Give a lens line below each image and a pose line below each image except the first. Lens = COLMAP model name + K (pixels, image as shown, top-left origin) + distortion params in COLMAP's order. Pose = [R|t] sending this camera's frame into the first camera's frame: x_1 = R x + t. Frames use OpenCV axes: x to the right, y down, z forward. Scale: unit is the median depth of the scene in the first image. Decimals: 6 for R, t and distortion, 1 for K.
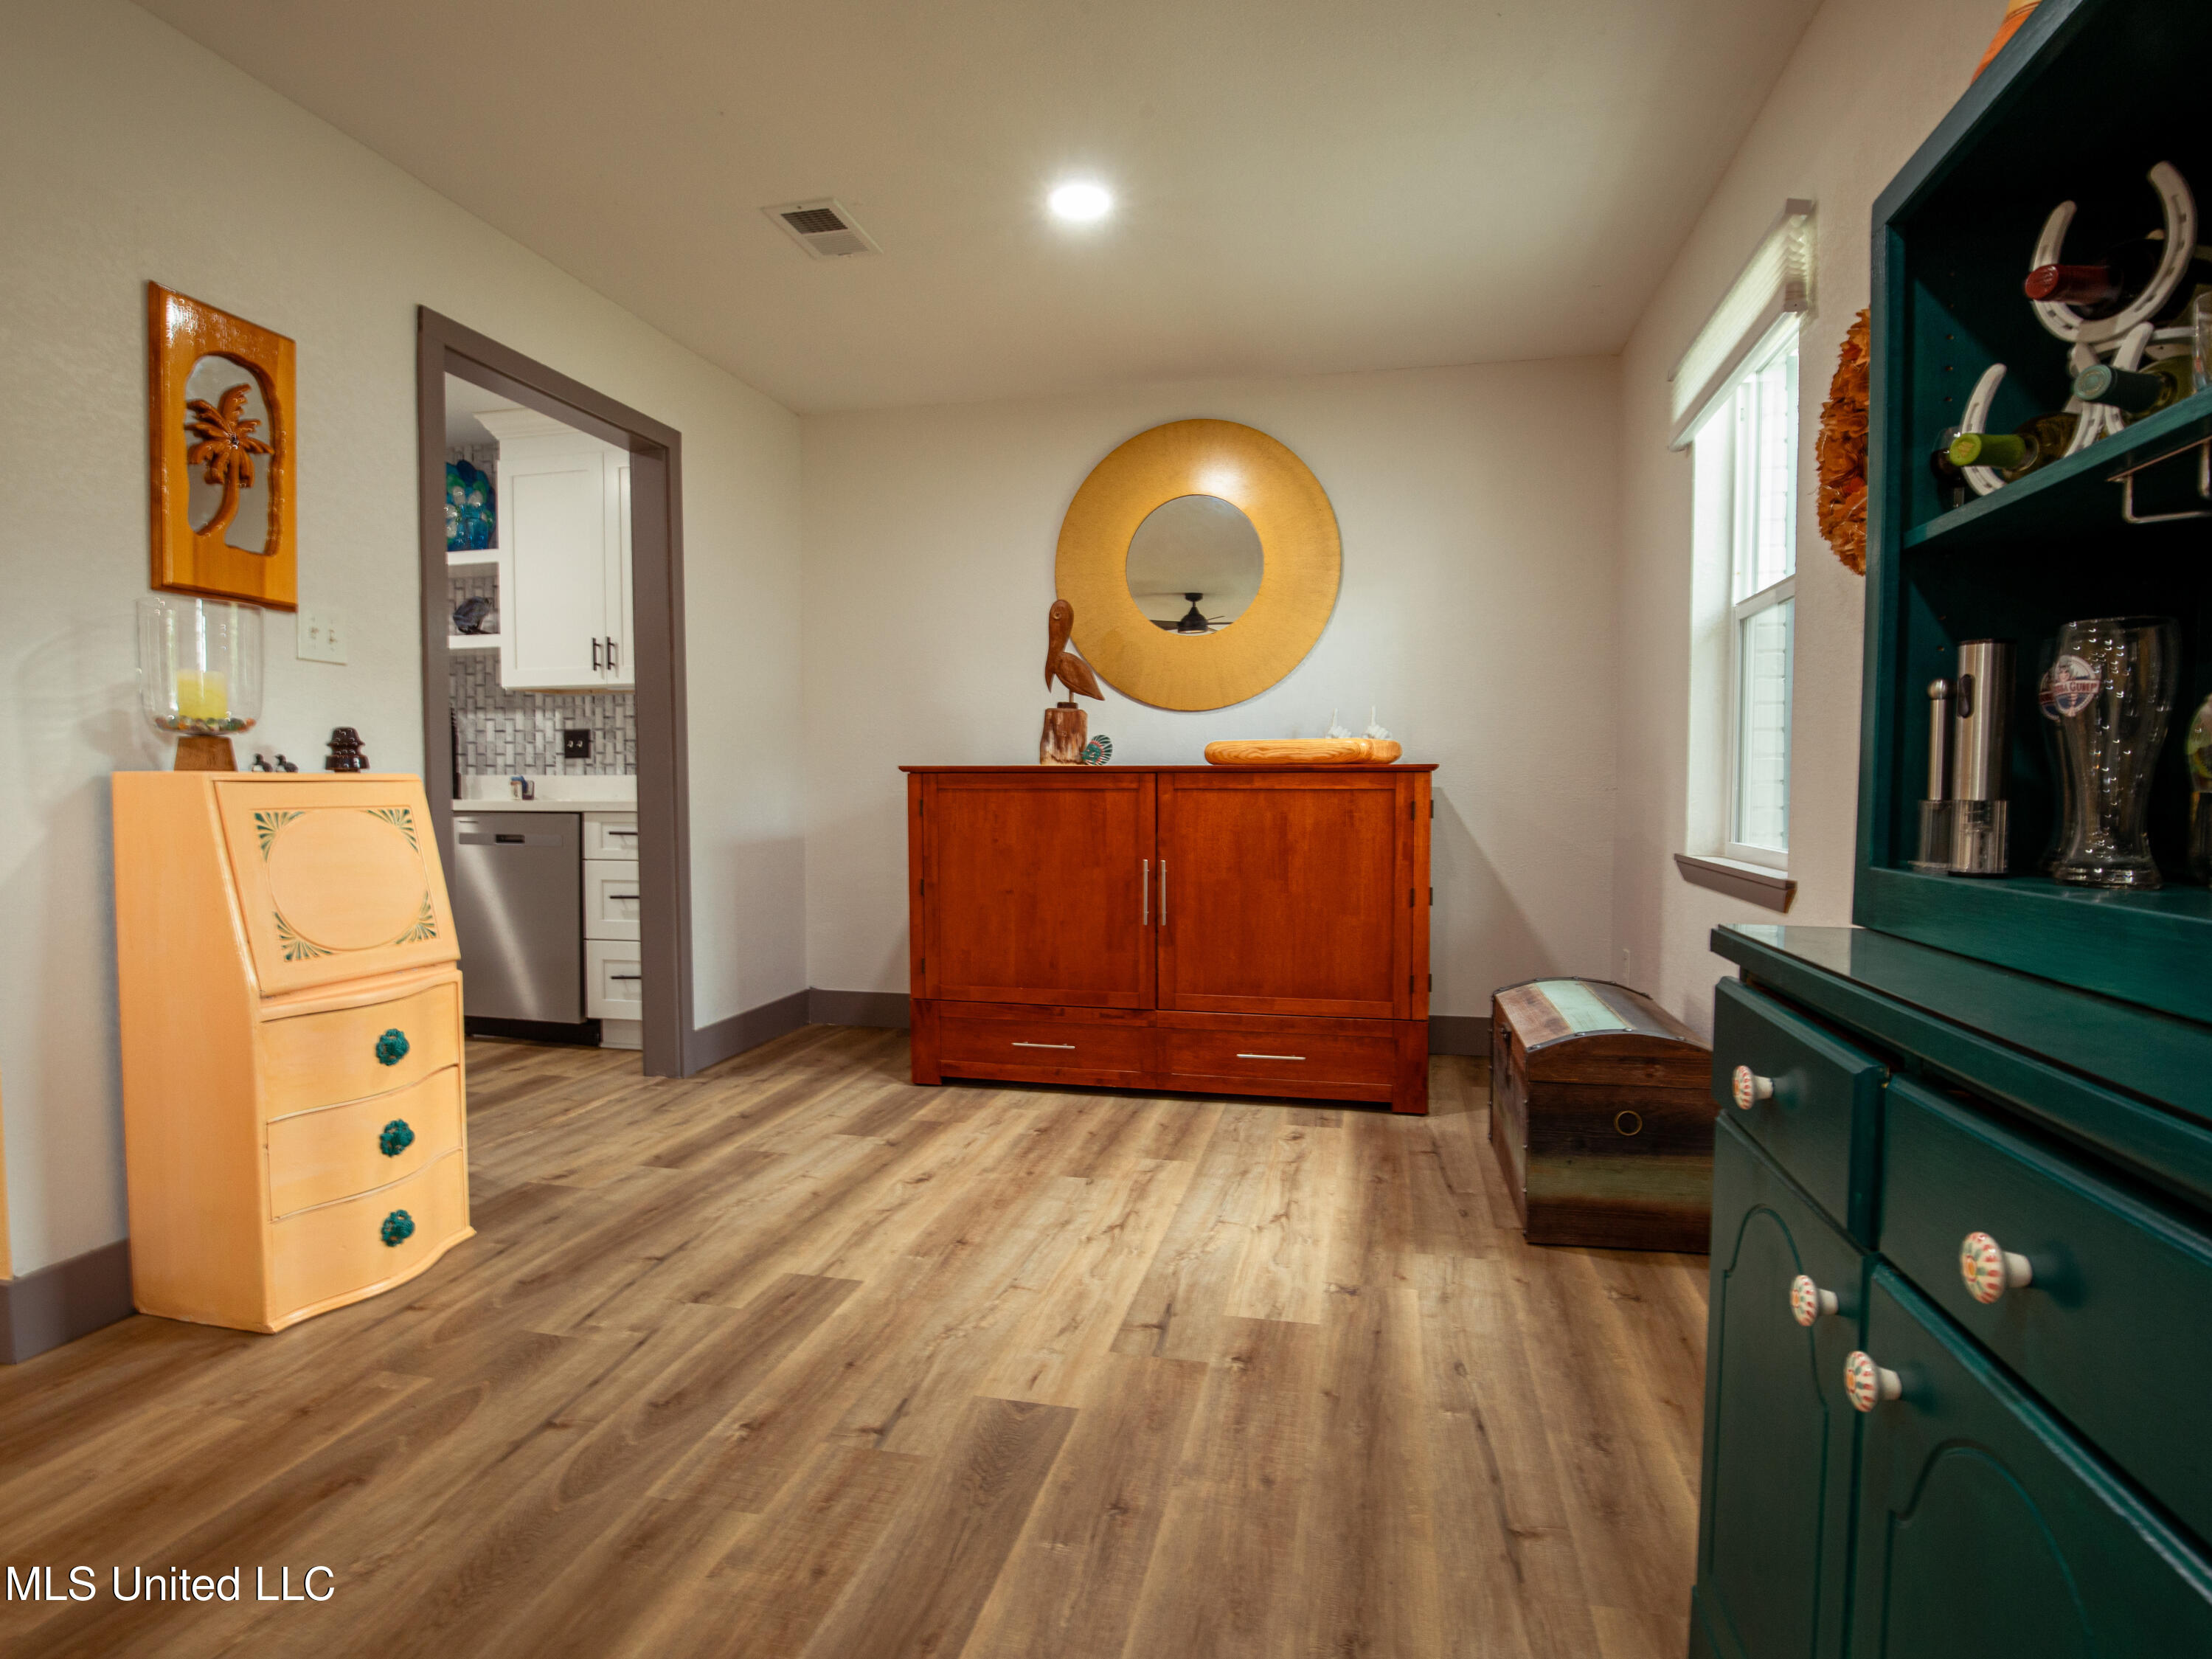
lens RADIAL K [[1158.8, 0, 1124.0], [0, 1158.8, 841.4], [0, 0, 1]] dist [-0.028144, -0.000337]
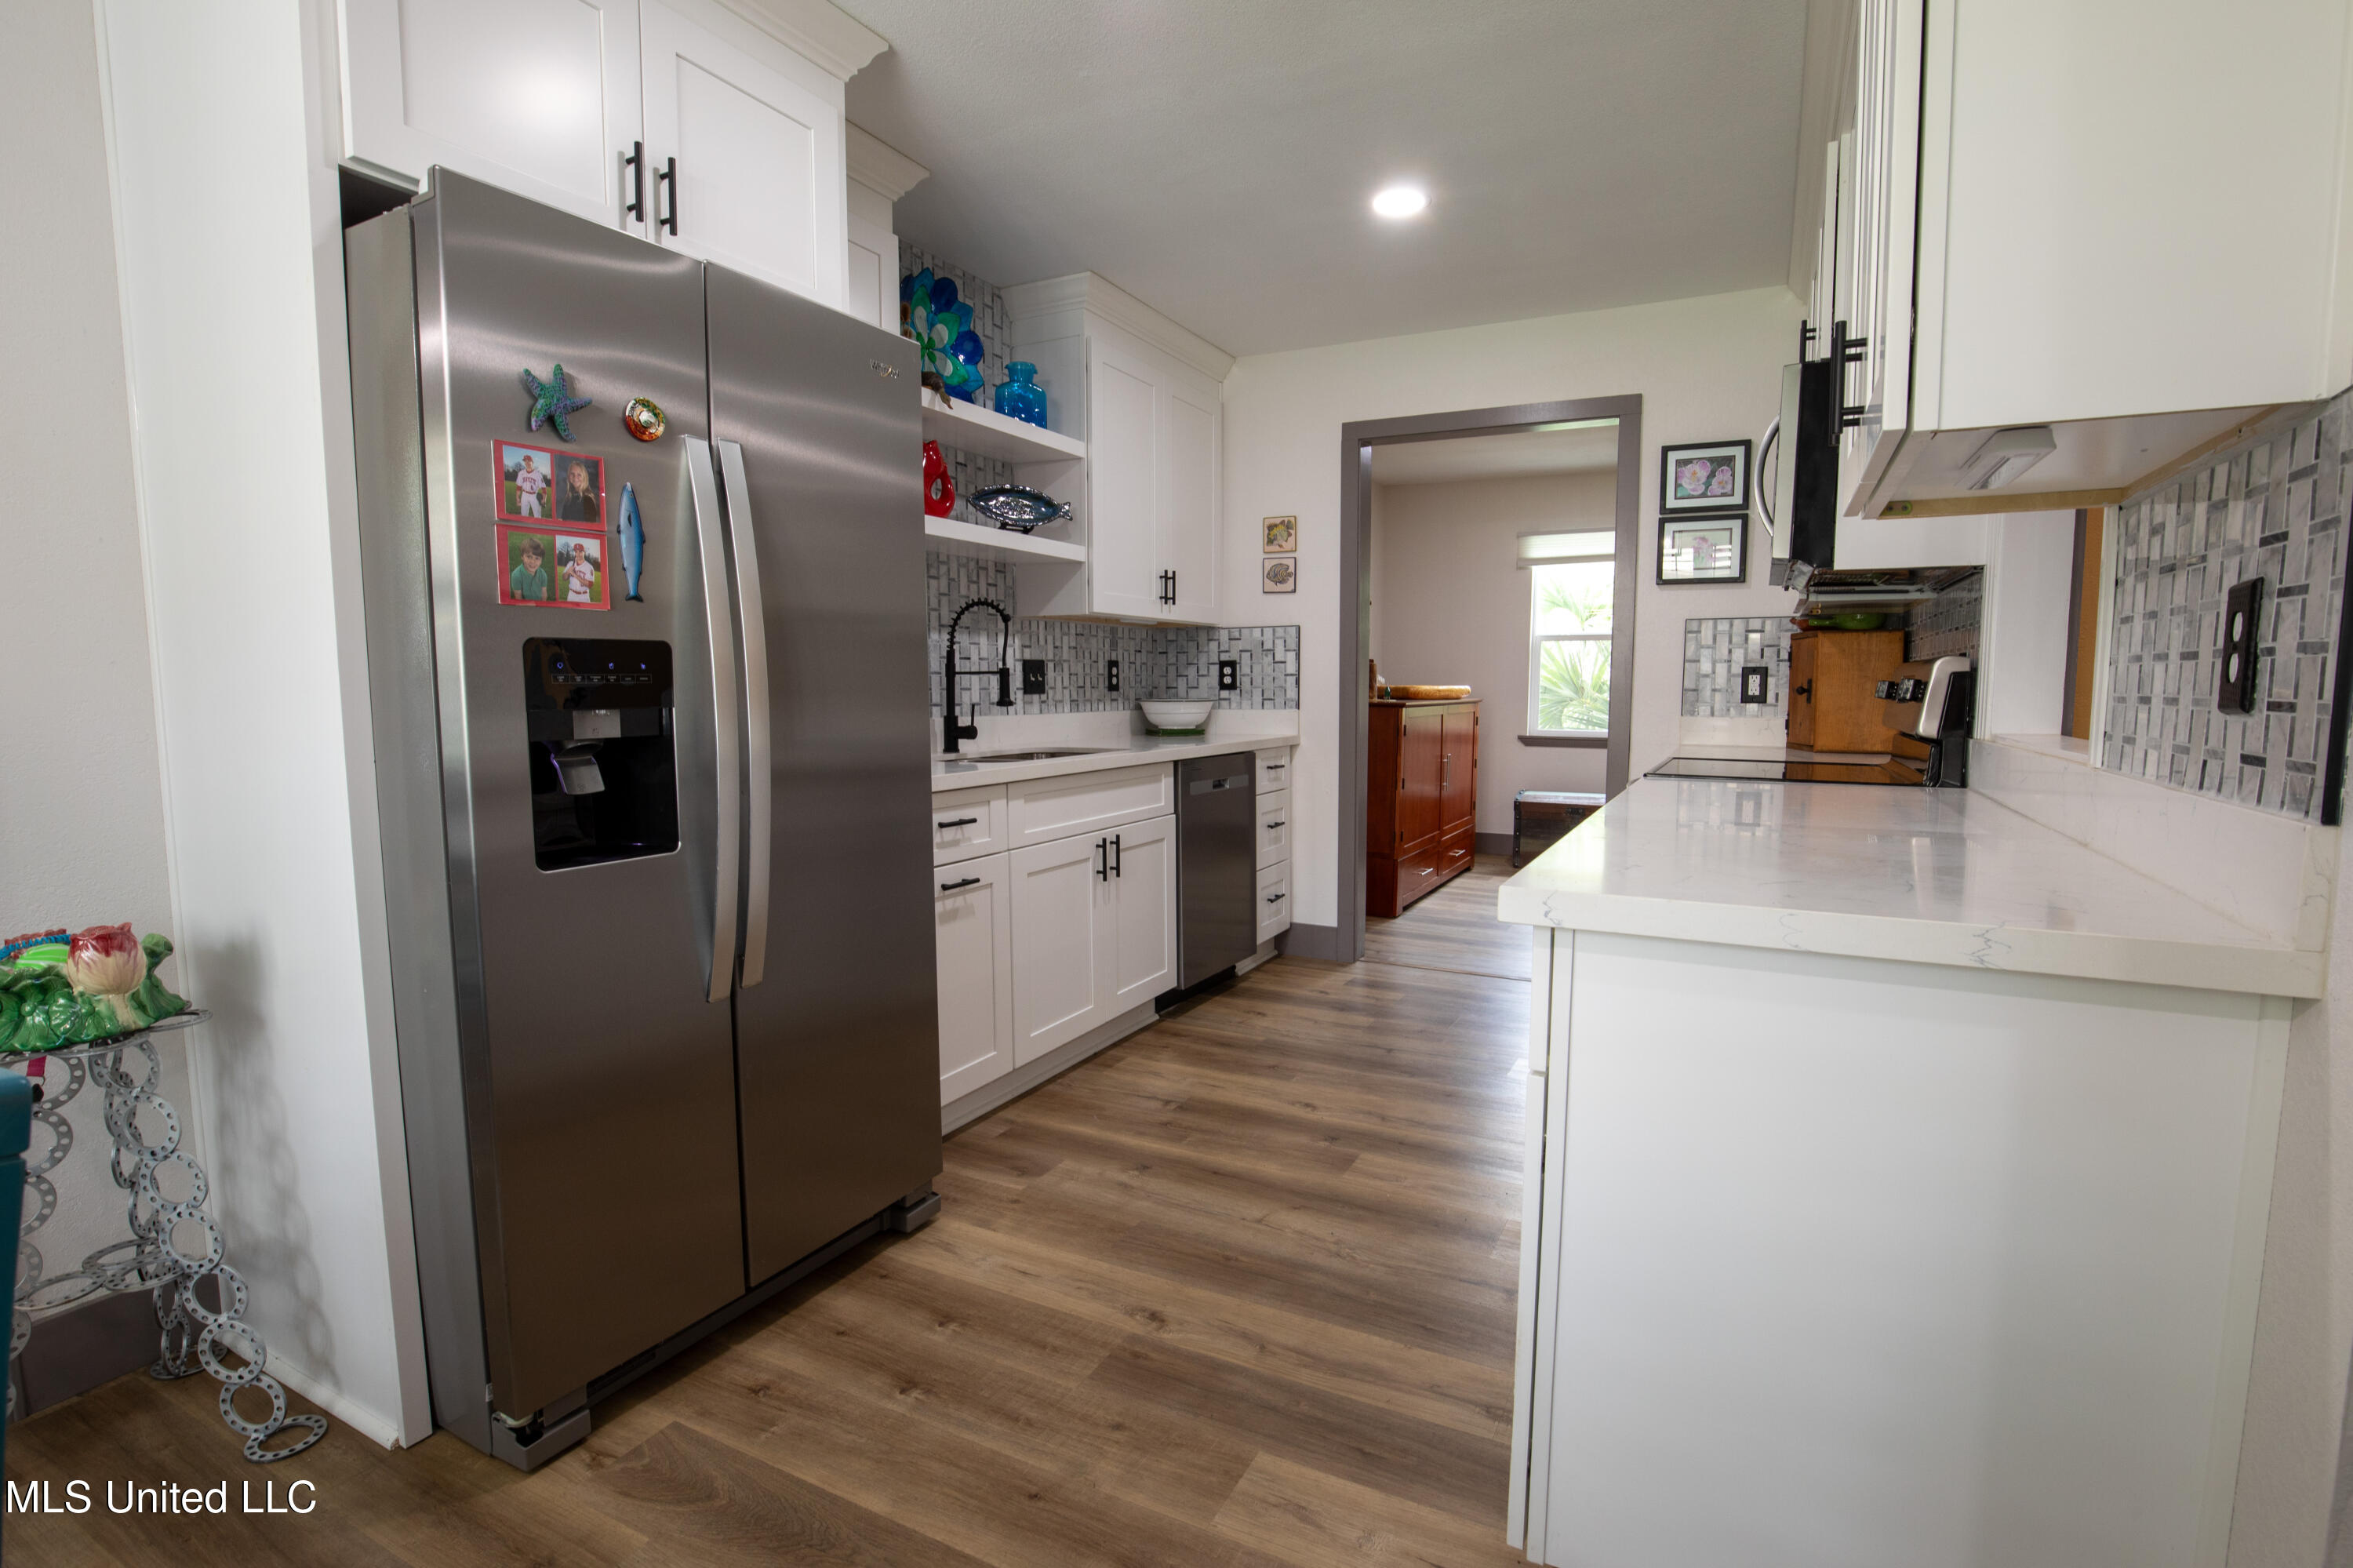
lens RADIAL K [[1101.6, 0, 1195.6], [0, 1101.6, 776.8], [0, 0, 1]] dist [-0.041931, 0.008990]
pose [[0.259490, -0.079470, 0.962470, -1.296165], [0.043466, 0.996560, 0.070566, -0.067177], [-0.964767, 0.023524, 0.262052, 0.716015]]
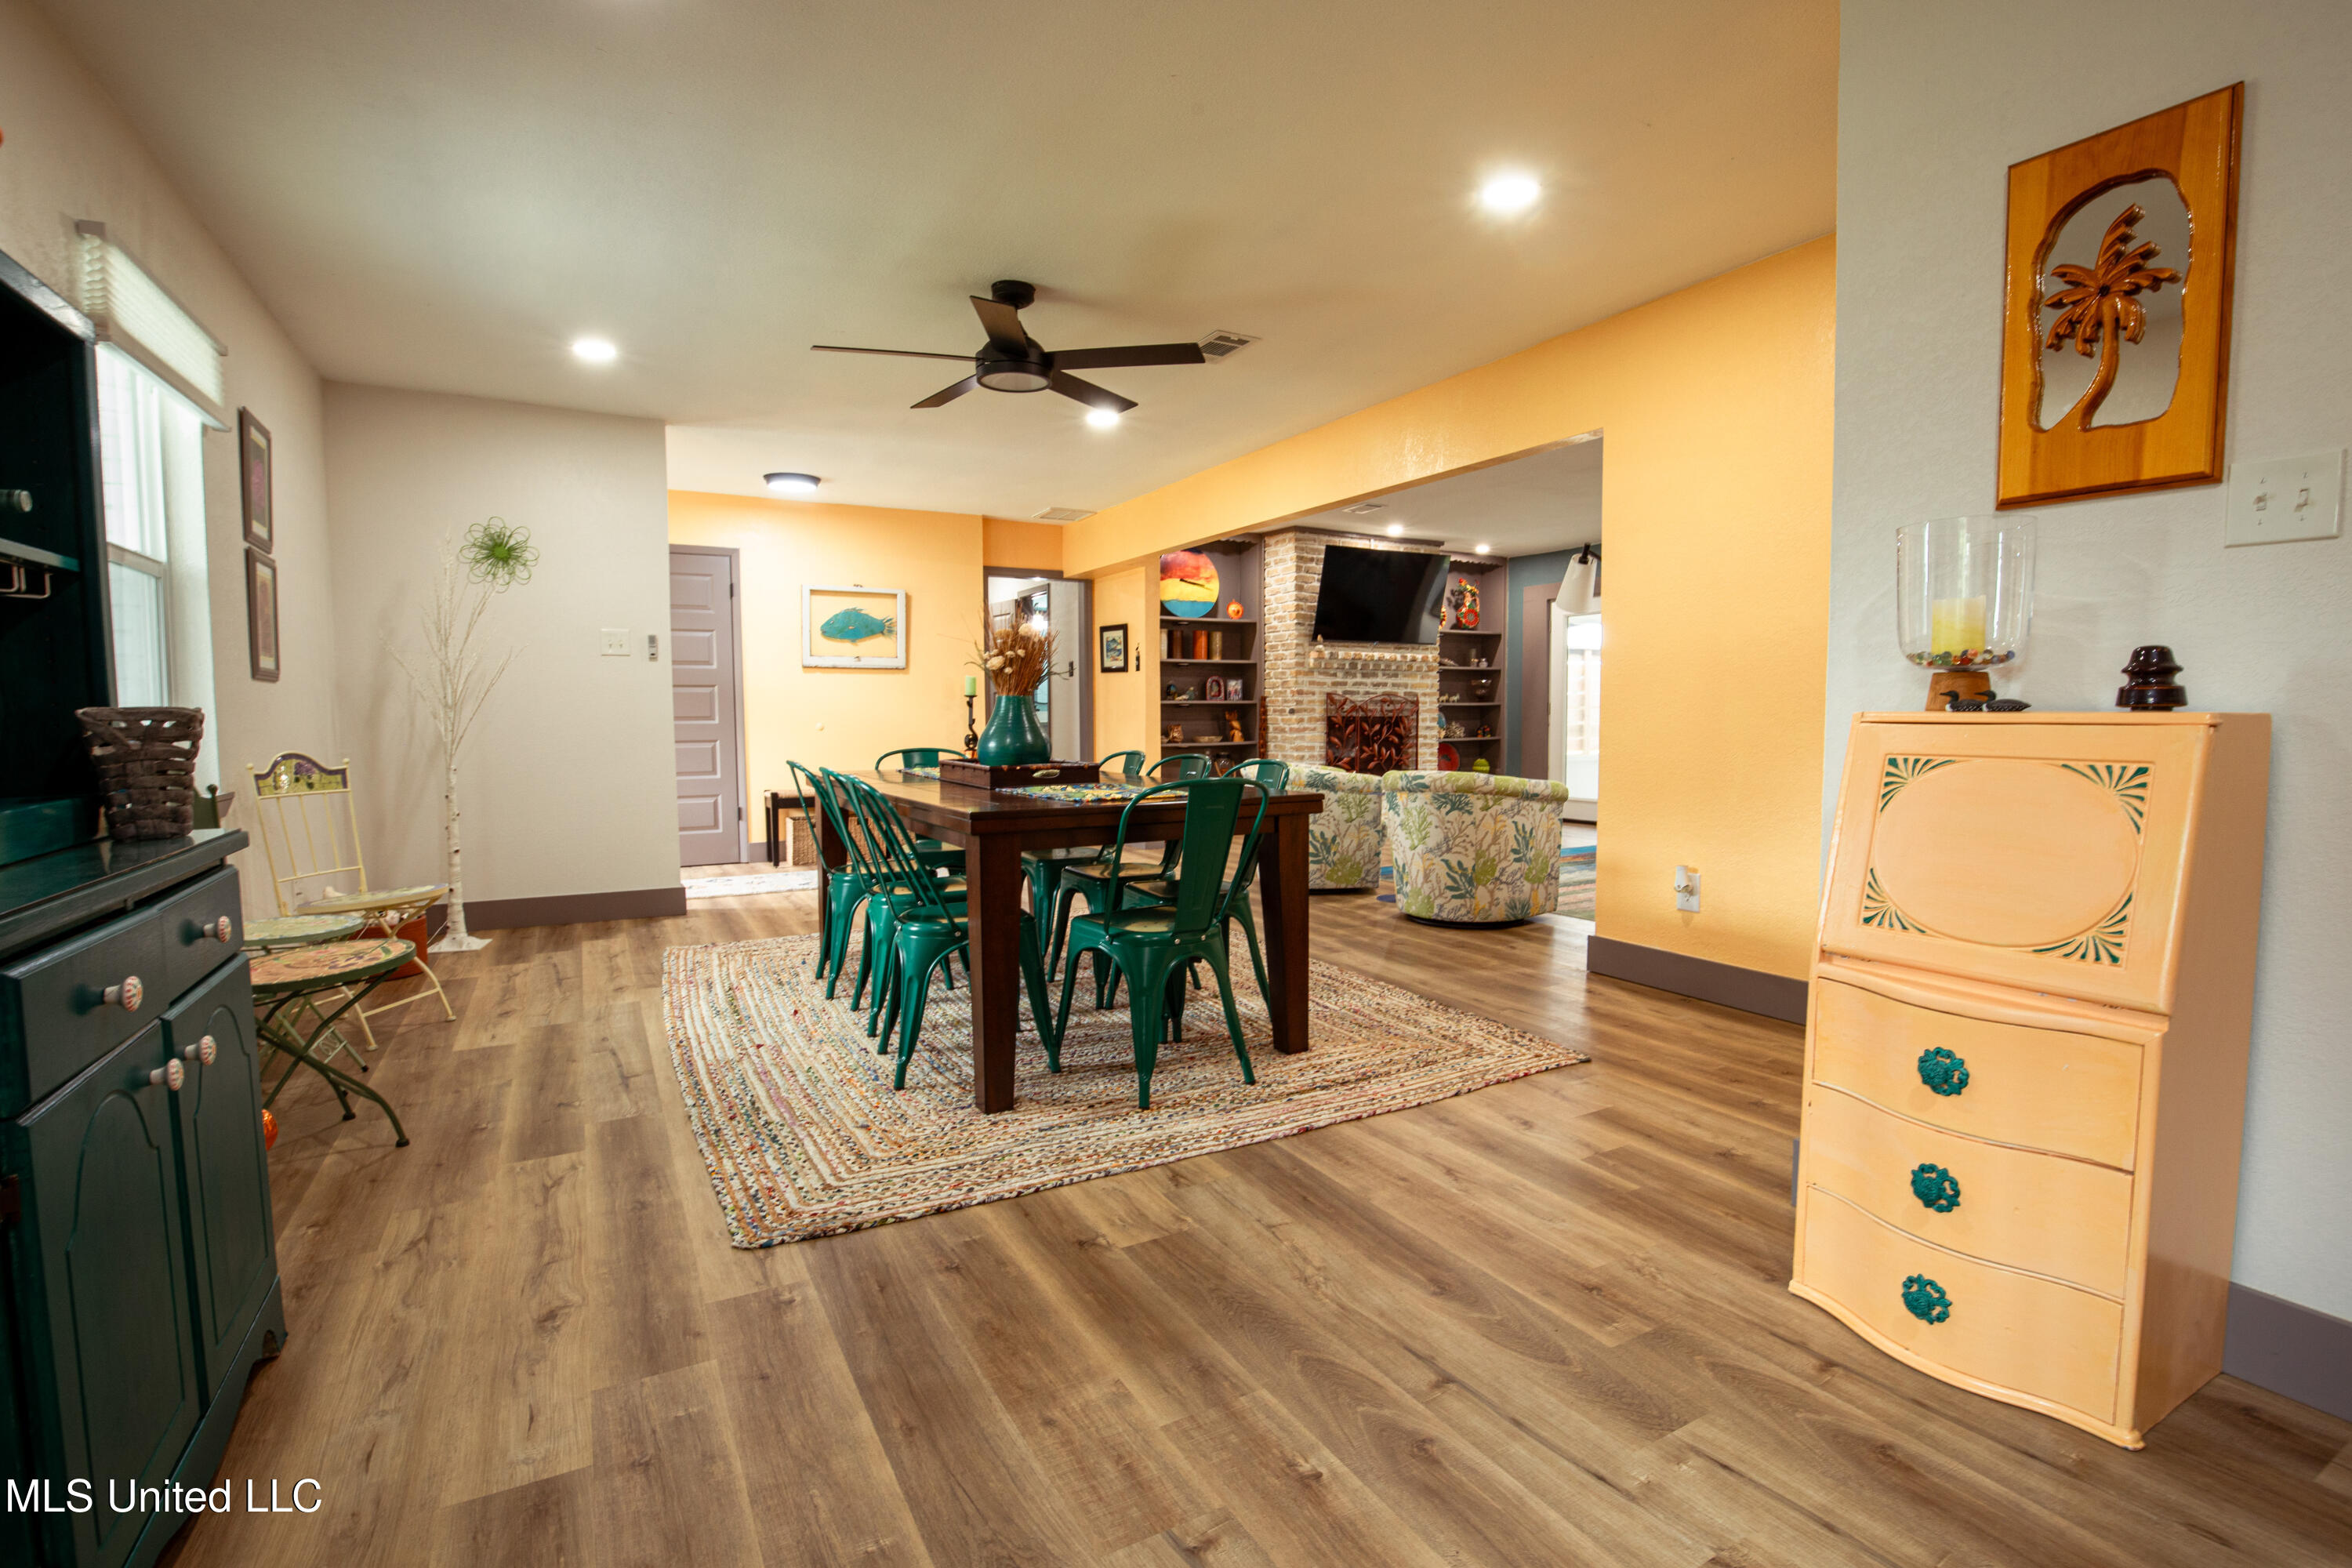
lens RADIAL K [[1101.1, 0, 1195.1], [0, 1101.1, 776.9], [0, 0, 1]] dist [-0.041931, 0.008990]
pose [[-0.743637, 0.047168, -0.666917, 0.094158], [-0.027233, 0.994544, 0.100705, -0.034727], [0.668028, 0.093051, -0.738295, 0.542467]]
